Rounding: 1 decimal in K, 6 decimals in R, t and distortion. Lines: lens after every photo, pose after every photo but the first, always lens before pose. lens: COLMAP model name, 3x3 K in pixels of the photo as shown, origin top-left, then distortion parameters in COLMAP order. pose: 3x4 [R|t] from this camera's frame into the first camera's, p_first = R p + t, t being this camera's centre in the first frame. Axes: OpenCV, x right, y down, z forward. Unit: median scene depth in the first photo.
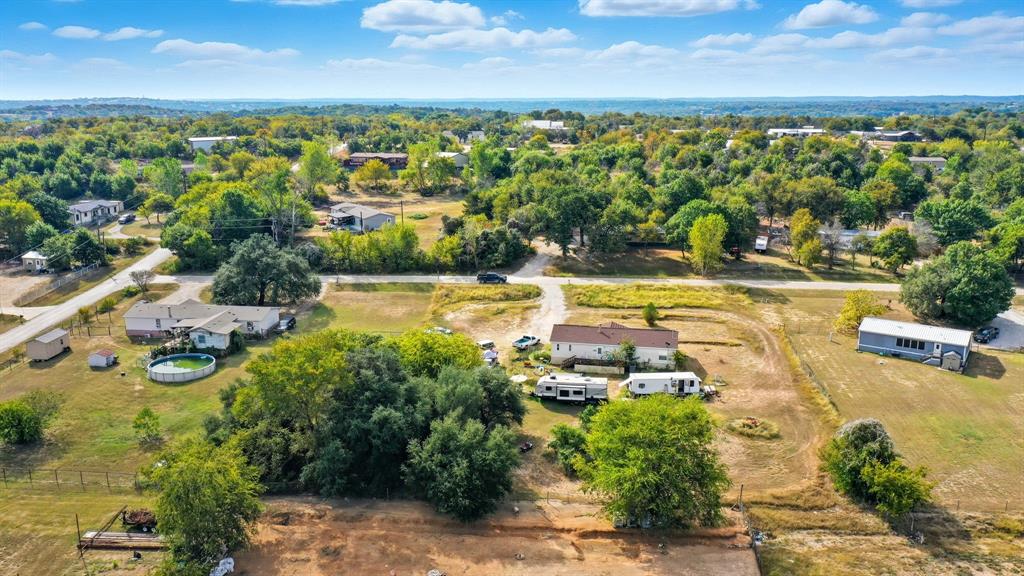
lens RADIAL K [[764.9, 0, 512.0], [0, 764.9, 288.0], [0, 0, 1]] dist [-0.002306, -0.001918]
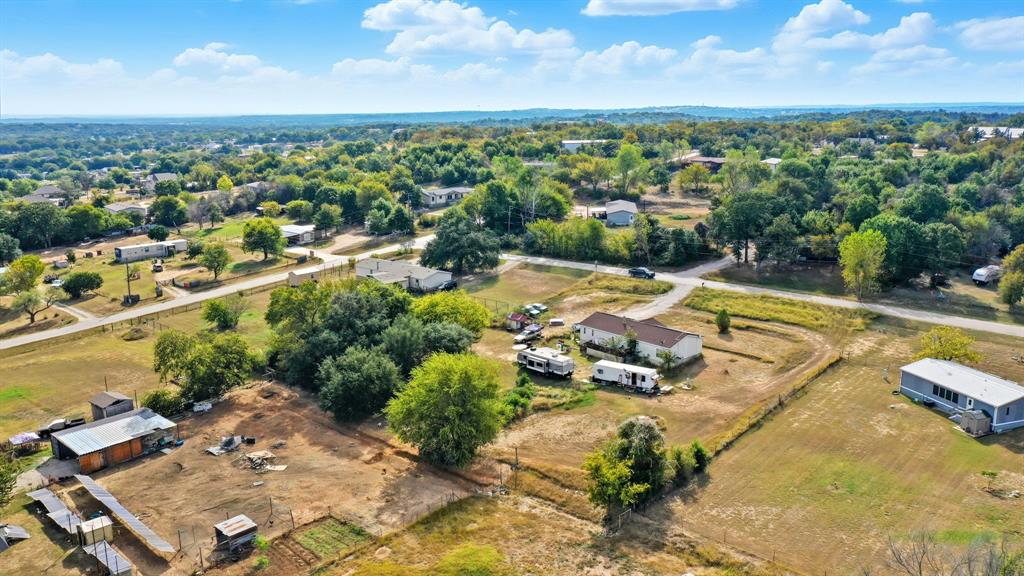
lens RADIAL K [[764.9, 0, 512.0], [0, 764.9, 288.0], [0, 0, 1]] dist [-0.002306, -0.001918]
pose [[0.798367, 0.125724, -0.588901, 0.599186], [-0.131377, 0.990769, 0.033411, -0.005302], [0.587665, 0.050694, 0.807515, 0.058071]]
